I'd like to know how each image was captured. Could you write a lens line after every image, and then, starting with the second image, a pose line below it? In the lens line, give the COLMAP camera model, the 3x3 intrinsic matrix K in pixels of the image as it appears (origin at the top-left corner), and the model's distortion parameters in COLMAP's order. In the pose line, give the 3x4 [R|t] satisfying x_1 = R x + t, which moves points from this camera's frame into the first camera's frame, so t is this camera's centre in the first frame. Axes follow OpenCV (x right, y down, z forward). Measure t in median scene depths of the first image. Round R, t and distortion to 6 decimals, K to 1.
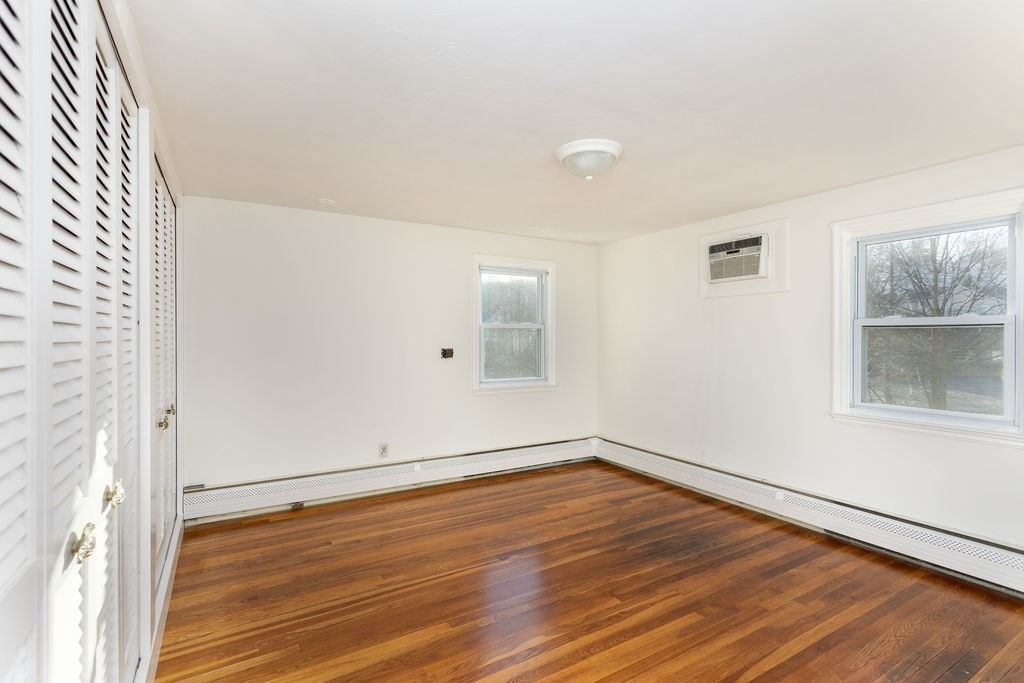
lens RADIAL K [[503.4, 0, 518.5], [0, 503.4, 338.1], [0, 0, 1]] dist [0.005568, 0.000620]
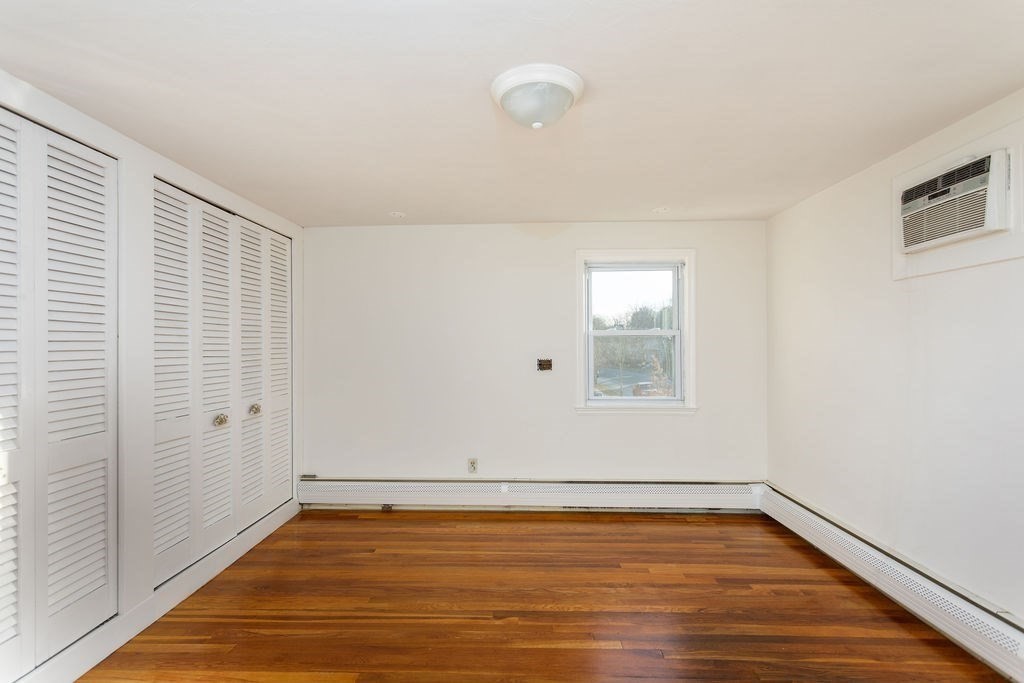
lens RADIAL K [[503.4, 0, 507.3], [0, 503.4, 341.4], [0, 0, 1]] dist [0.005568, 0.000620]
pose [[0.827611, -0.012596, -0.561161, 0.349833], [0.004033, 0.999856, -0.016495, 0.004107], [0.561288, 0.011388, 0.827542, 0.258336]]
